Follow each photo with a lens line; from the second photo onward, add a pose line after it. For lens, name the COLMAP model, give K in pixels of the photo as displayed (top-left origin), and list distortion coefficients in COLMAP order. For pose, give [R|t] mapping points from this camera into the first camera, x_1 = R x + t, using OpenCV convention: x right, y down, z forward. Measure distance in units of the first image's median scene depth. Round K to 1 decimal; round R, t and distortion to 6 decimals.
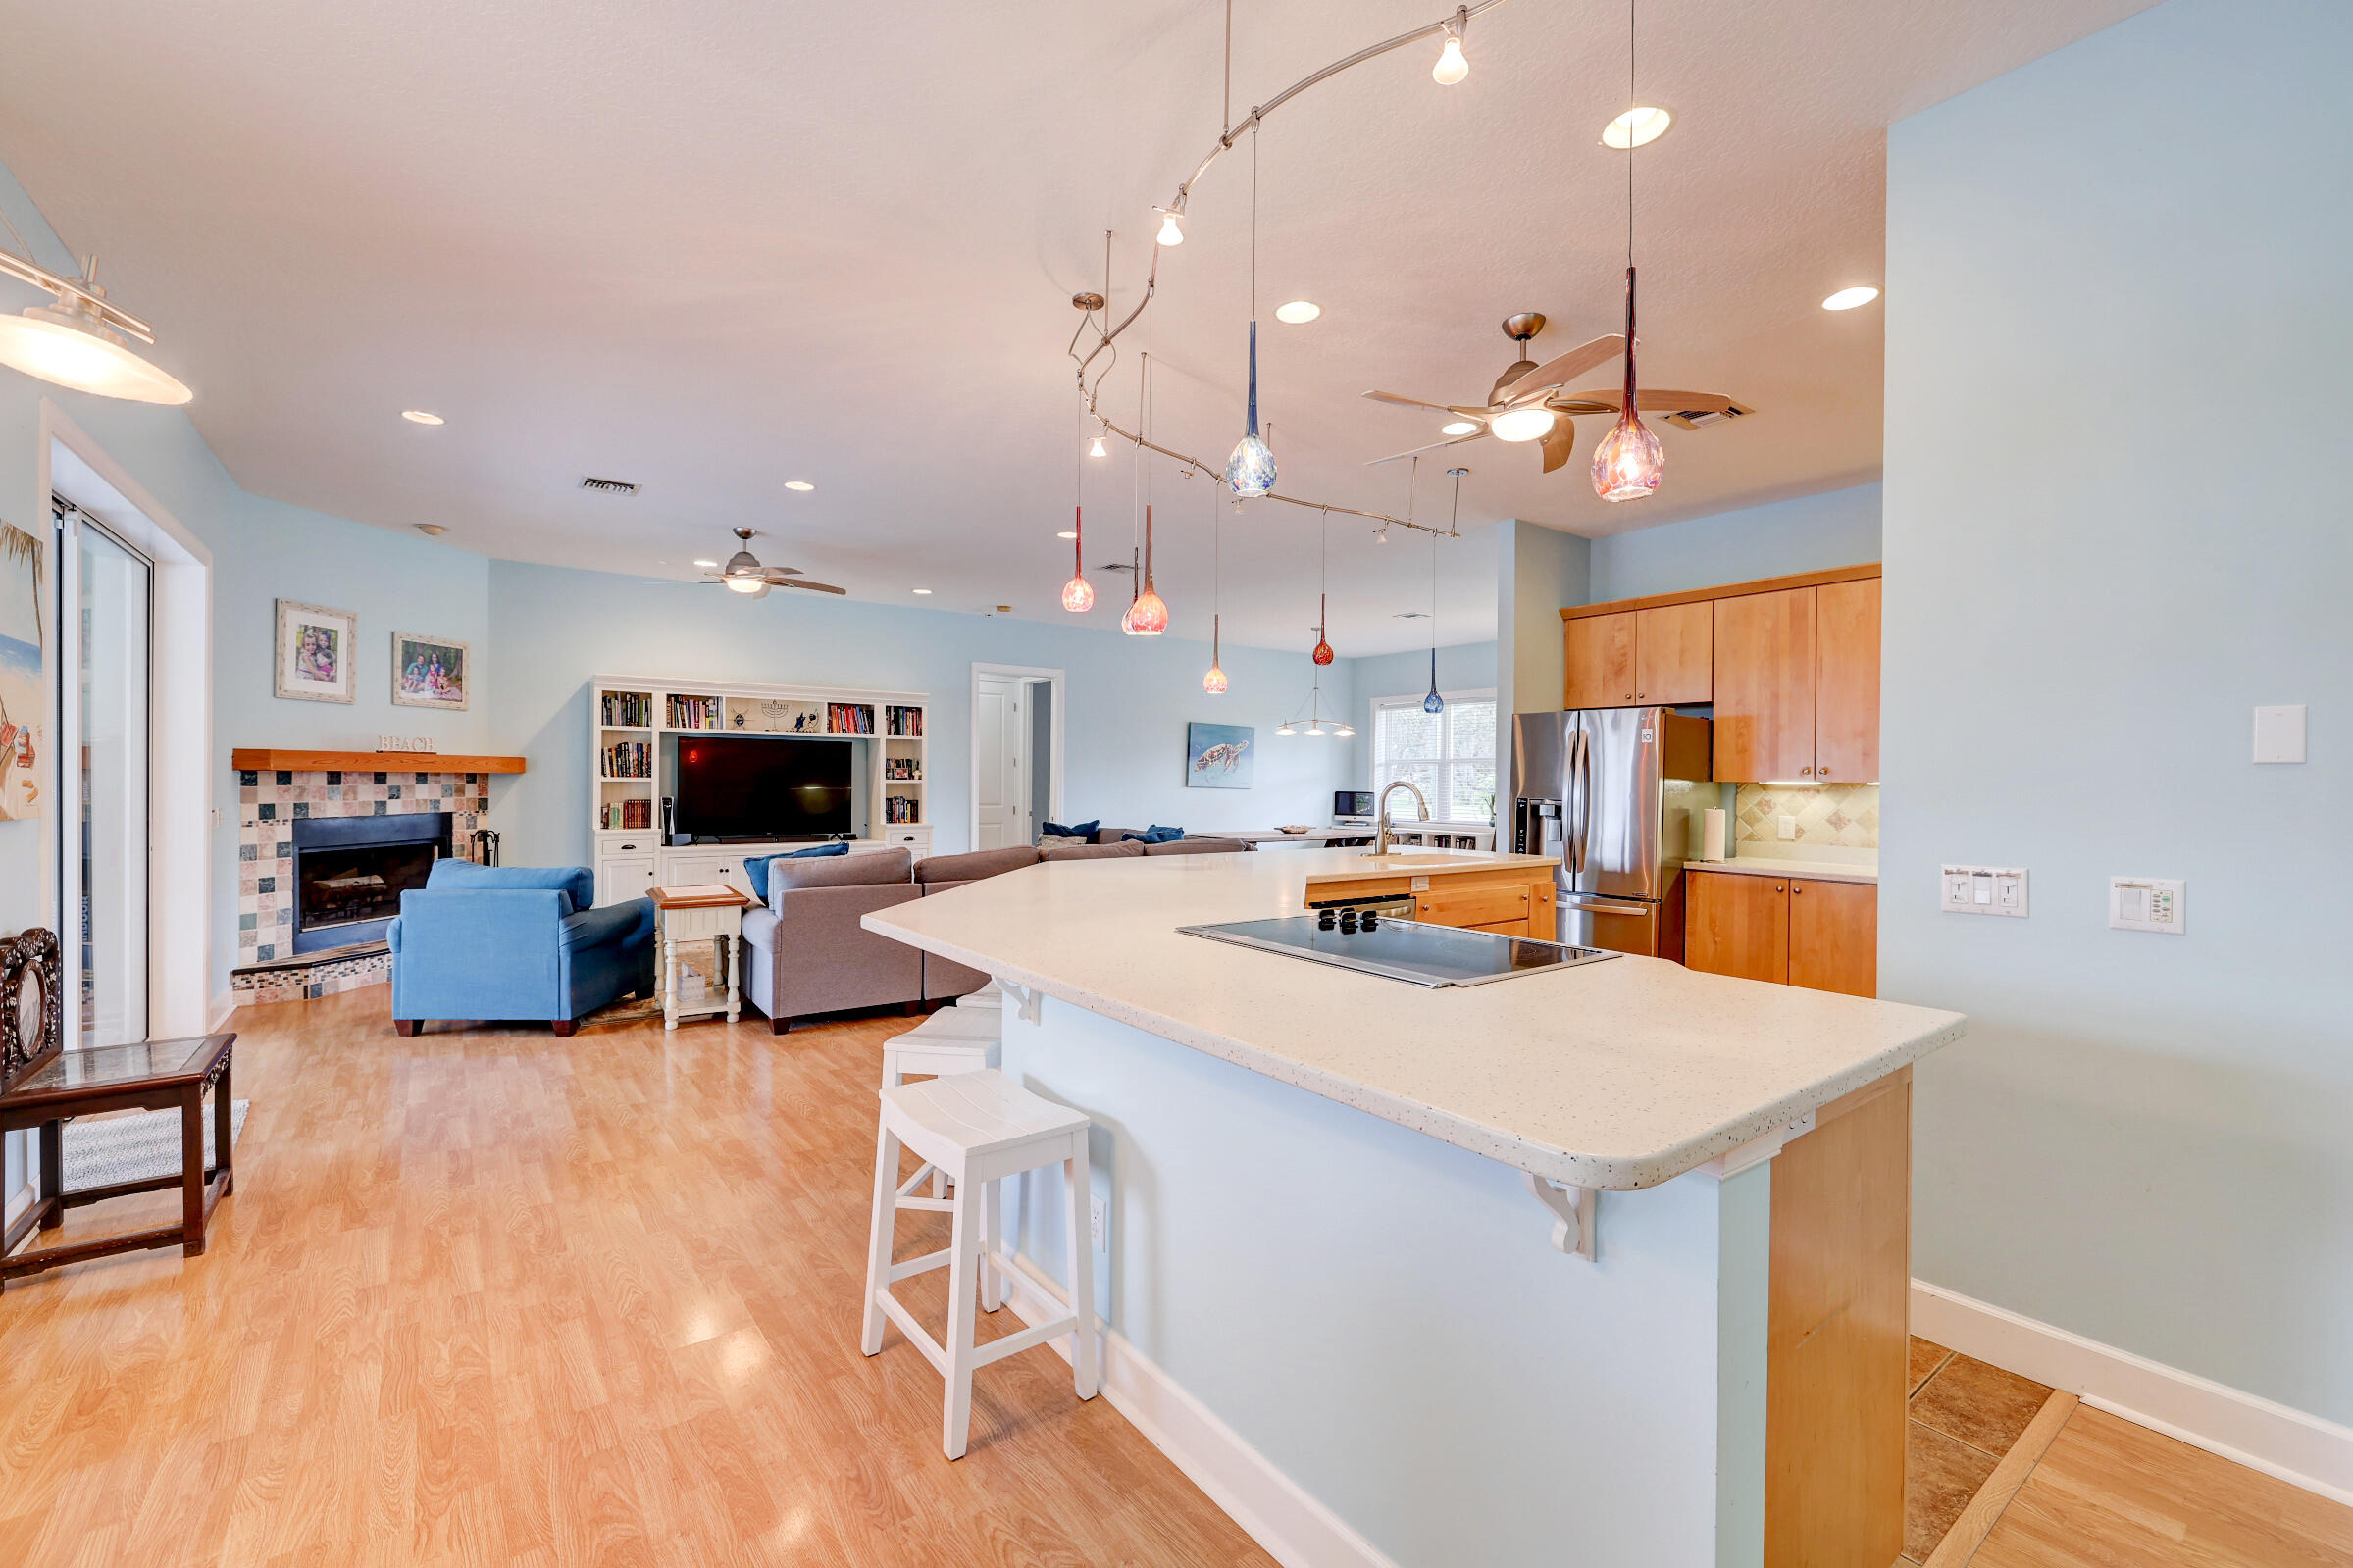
lens RADIAL K [[978.8, 0, 1162.0], [0, 978.8, 782.3], [0, 0, 1]] dist [-0.001943, -0.000166]
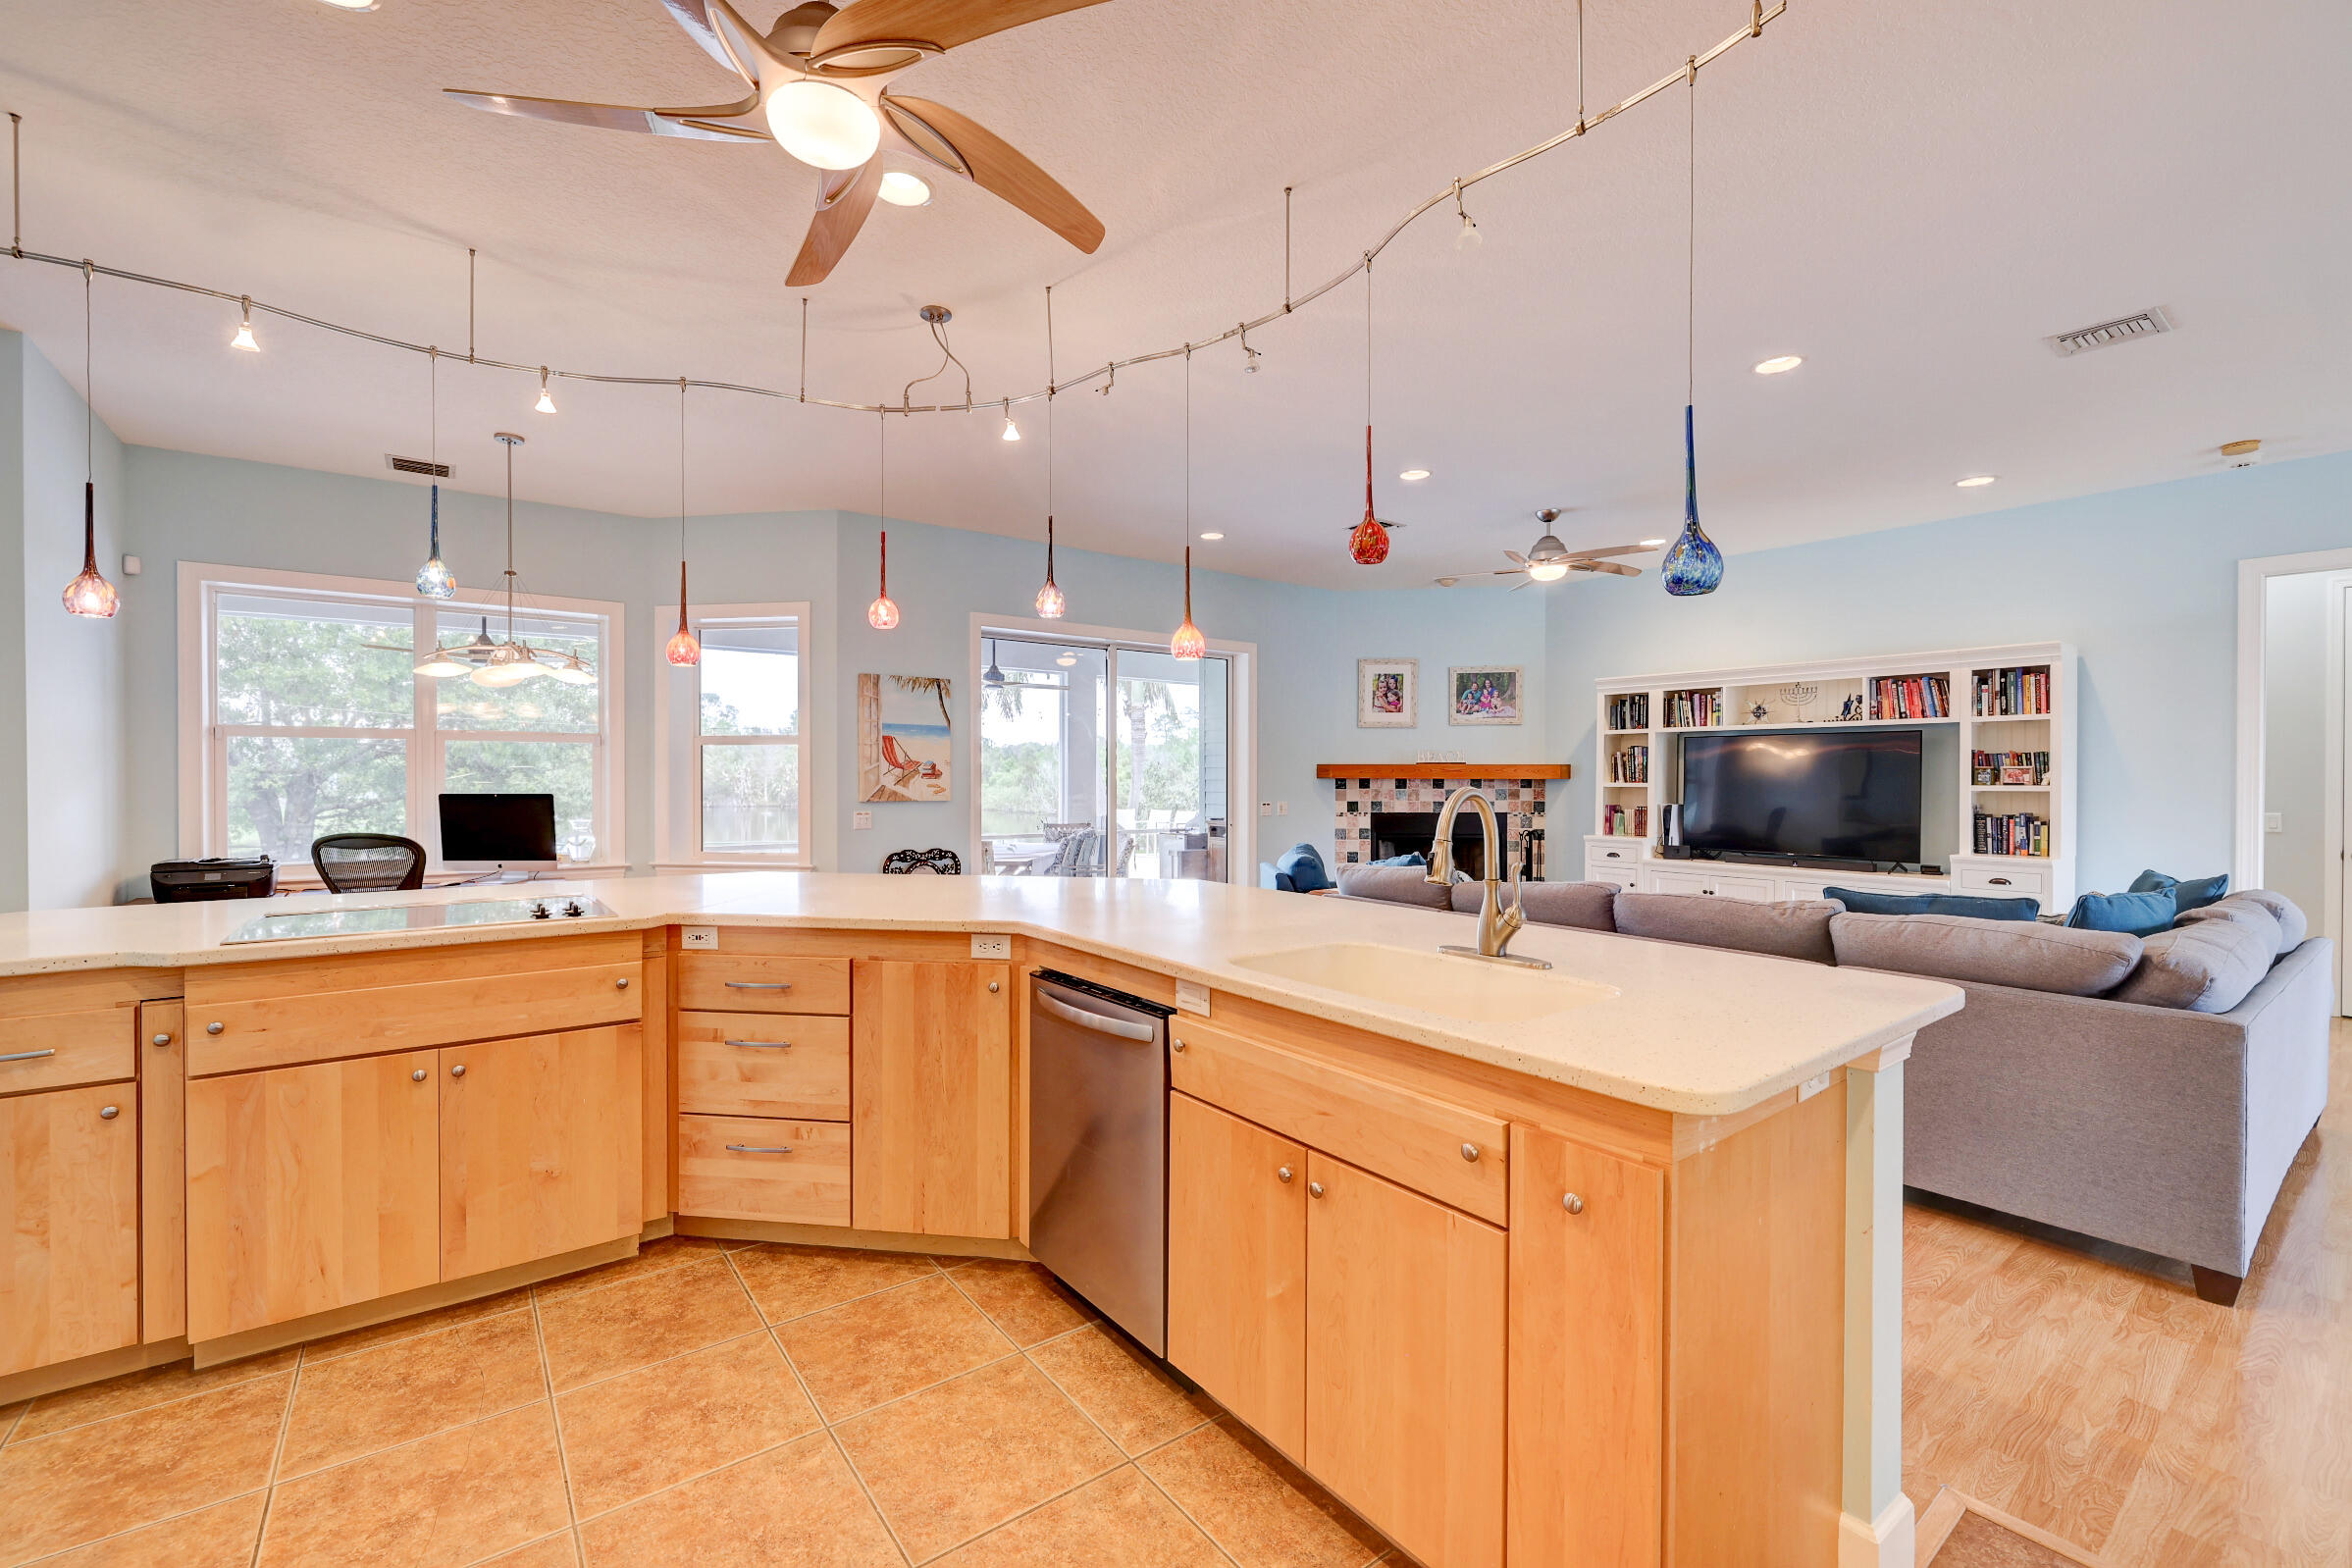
lens RADIAL K [[978.5, 0, 1163.6], [0, 978.5, 784.4], [0, 0, 1]] dist [-0.001943, -0.000166]
pose [[0.009806, -0.000110, -0.999952, 0.517182], [-0.003899, 0.999992, -0.000149, -0.001825], [0.999944, 0.003900, 0.009805, 0.674648]]
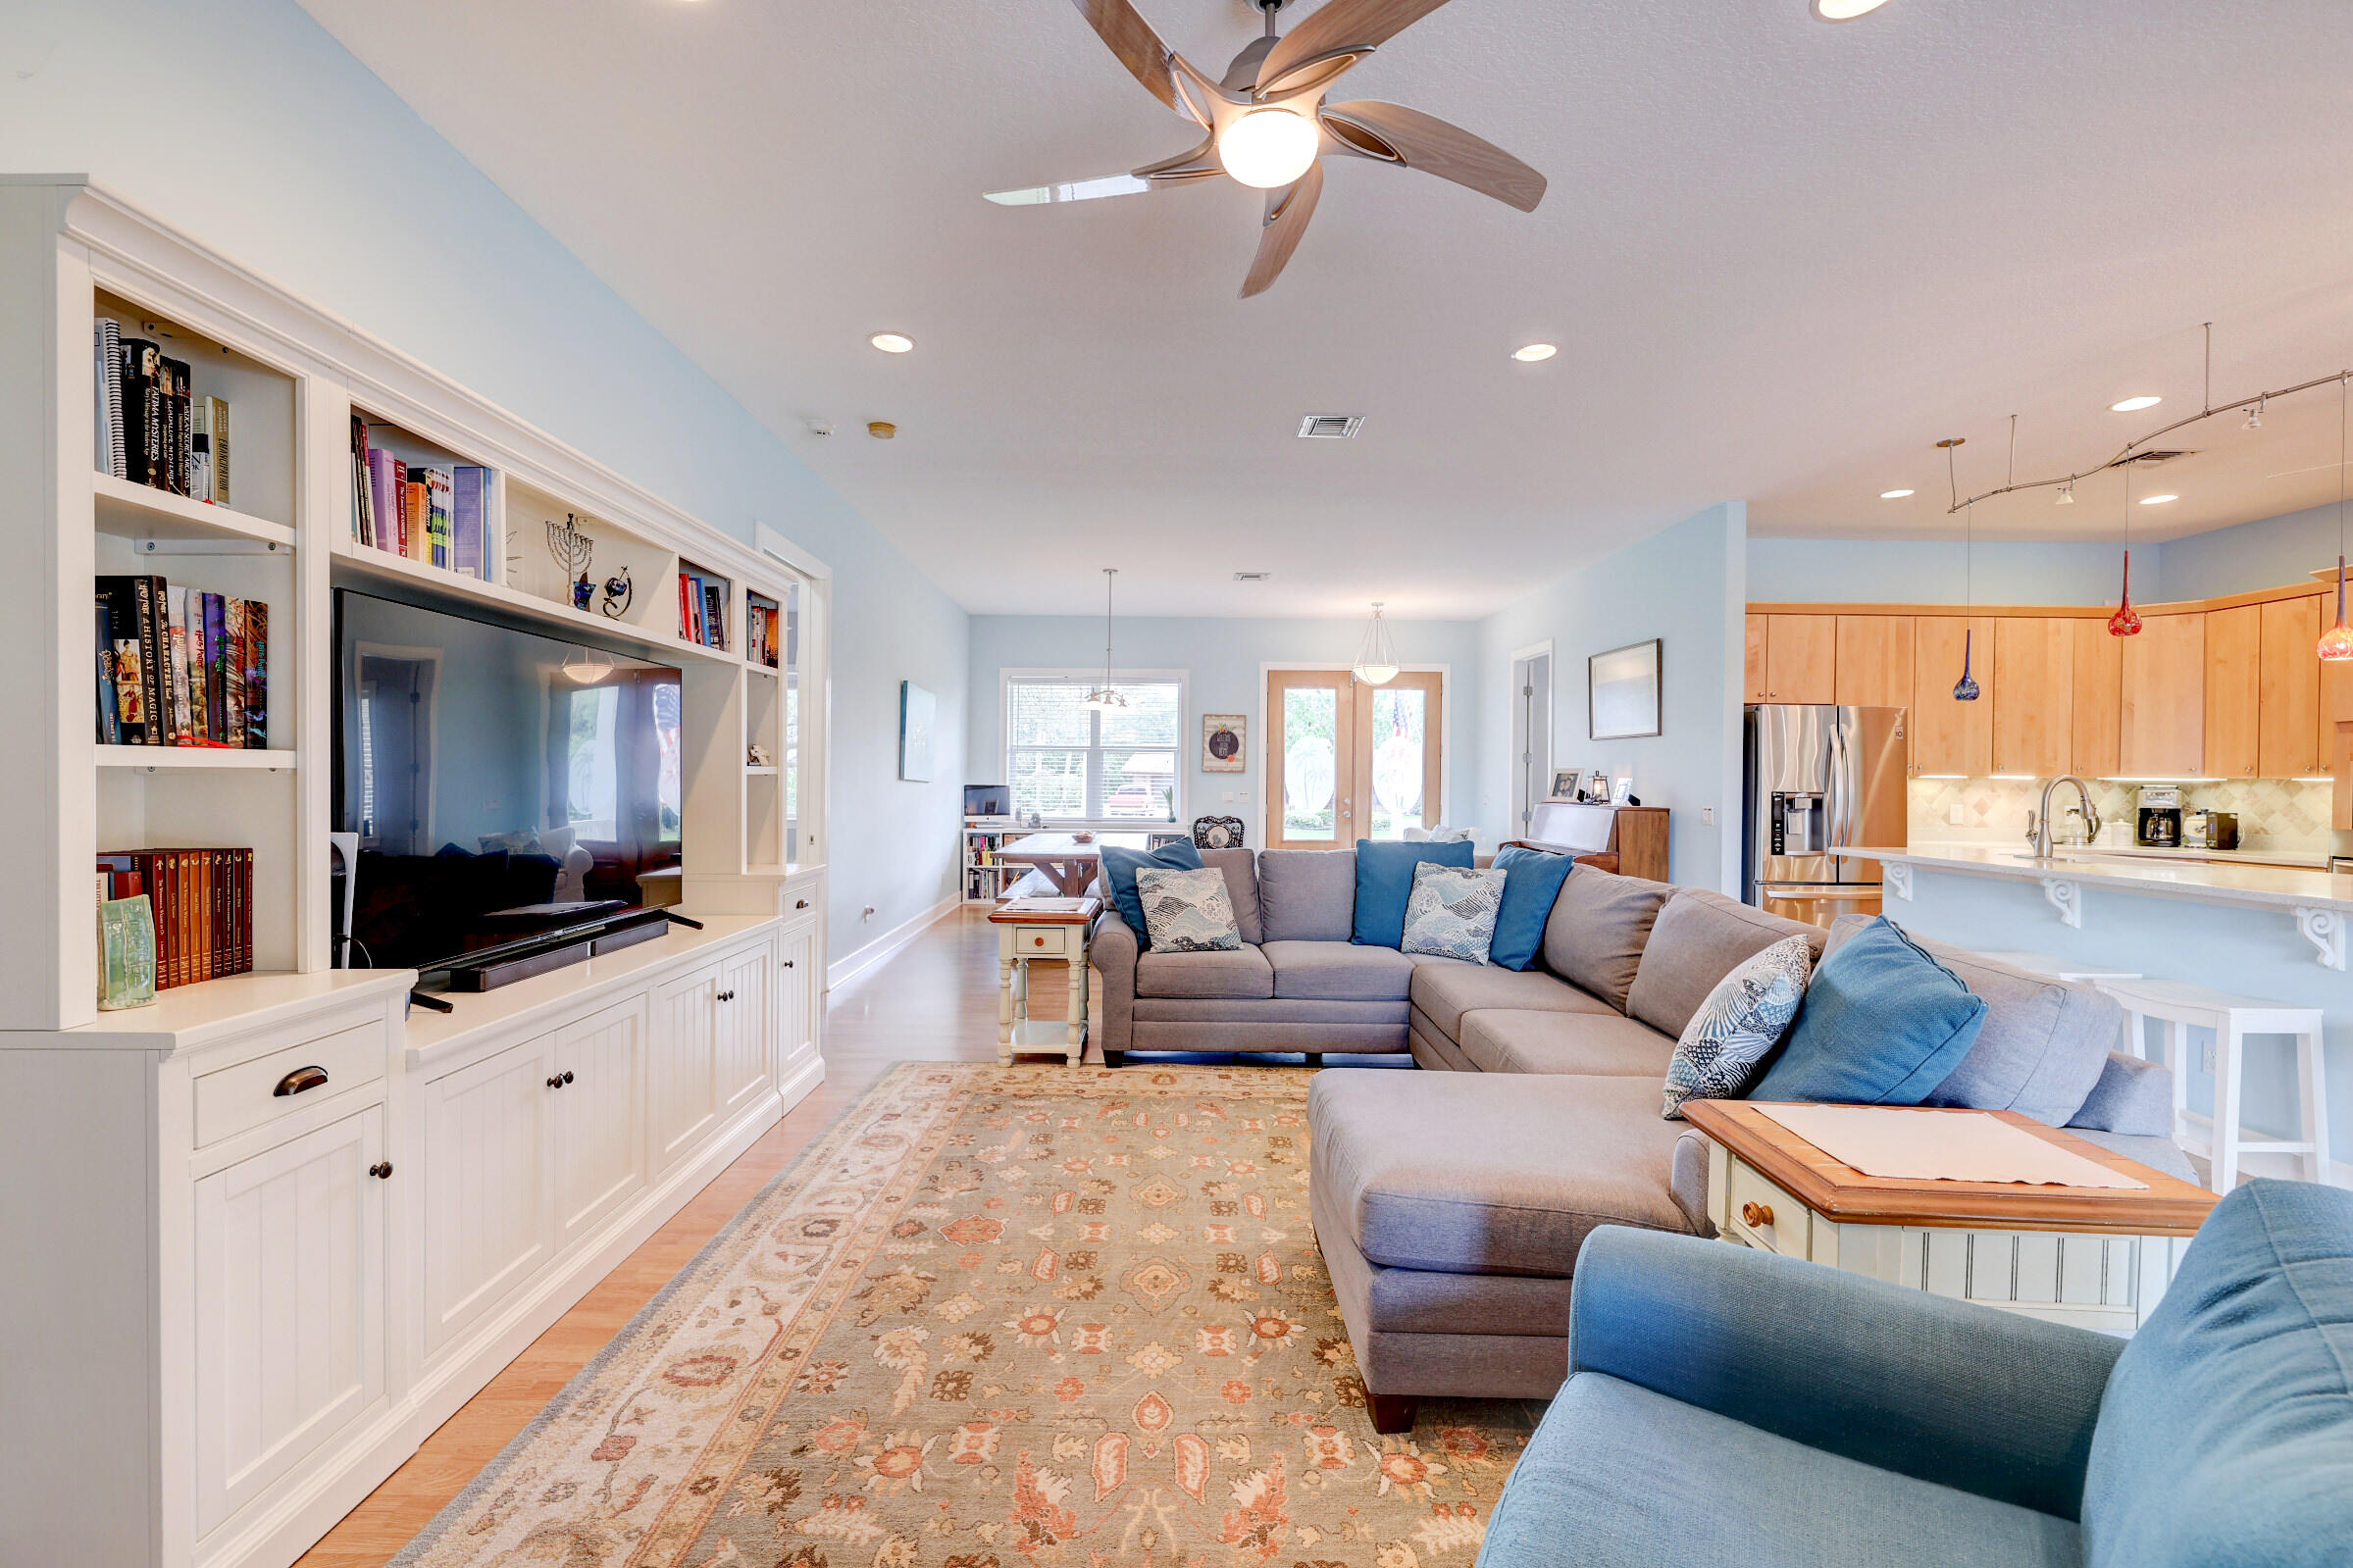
lens RADIAL K [[978.8, 0, 1162.8], [0, 978.8, 783.8], [0, 0, 1]] dist [-0.001943, -0.000166]
pose [[0.580909, -0.007032, 0.813938, -0.752463], [-0.003181, 0.999935, 0.010909, -0.000338], [-0.813962, -0.008926, 0.580849, 0.898994]]
